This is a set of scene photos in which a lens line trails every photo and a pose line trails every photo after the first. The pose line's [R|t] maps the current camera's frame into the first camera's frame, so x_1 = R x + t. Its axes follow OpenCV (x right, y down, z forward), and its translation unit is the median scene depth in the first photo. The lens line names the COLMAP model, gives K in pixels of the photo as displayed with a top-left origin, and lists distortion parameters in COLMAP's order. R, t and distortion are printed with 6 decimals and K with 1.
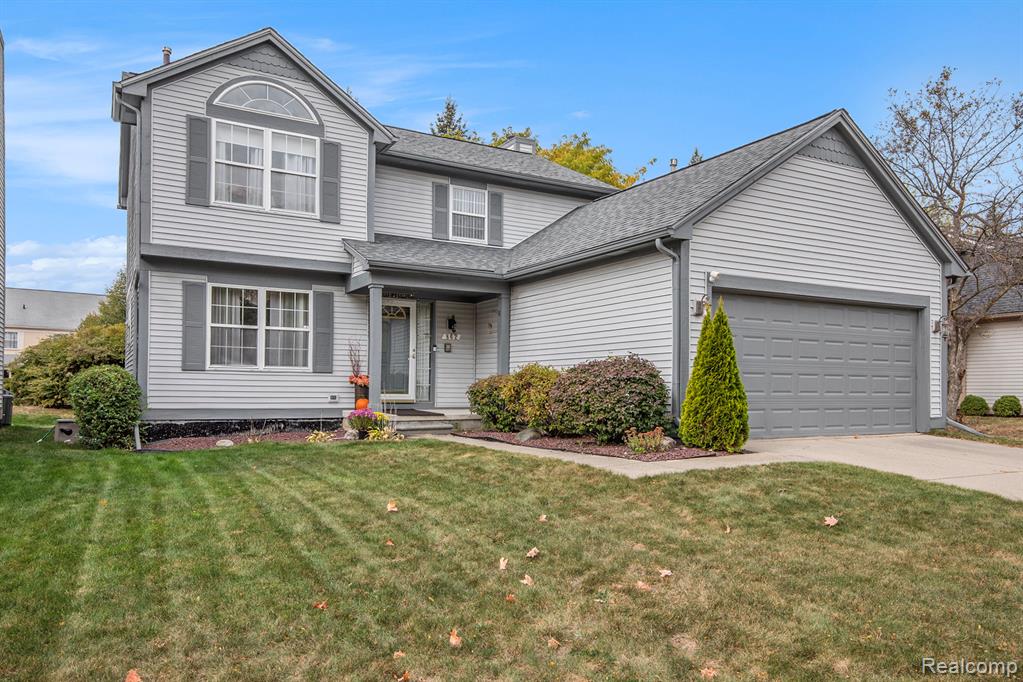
lens RADIAL K [[715.8, 0, 511.5], [0, 715.8, 341.0], [0, 0, 1]] dist [-0.000799, 0.000004]
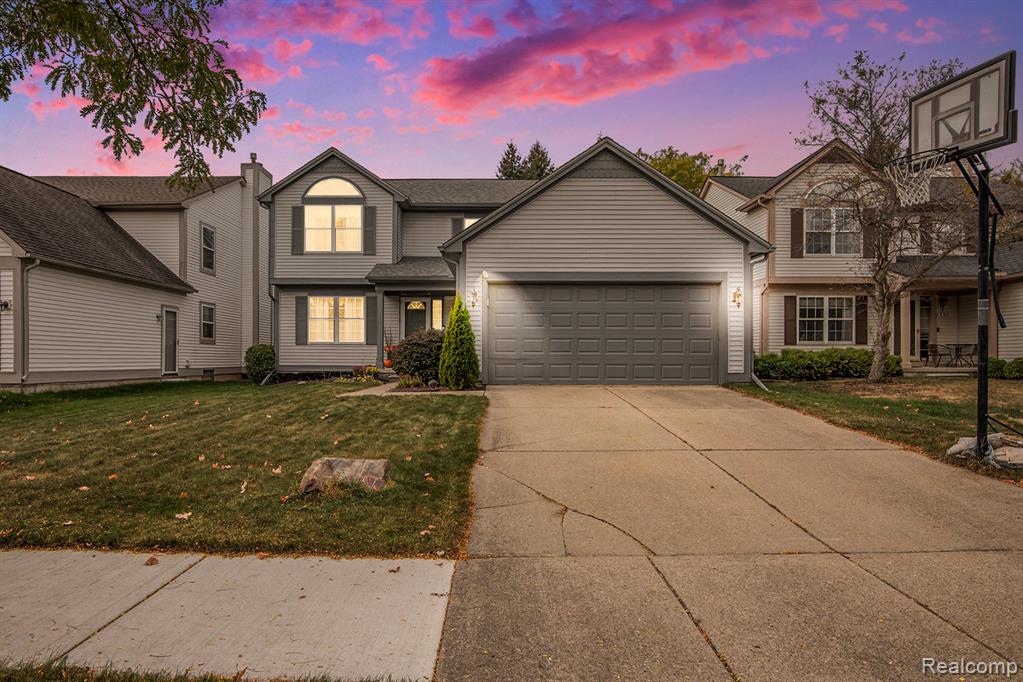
lens RADIAL K [[585.8, 0, 510.1], [0, 585.8, 362.0], [0, 0, 1]] dist [-0.040569, -0.000117]
pose [[0.860310, -0.003139, -0.509762, 0.766853], [0.036862, 0.997746, 0.056067, 0.020952], [0.508437, -0.067025, 0.858486, -0.025142]]
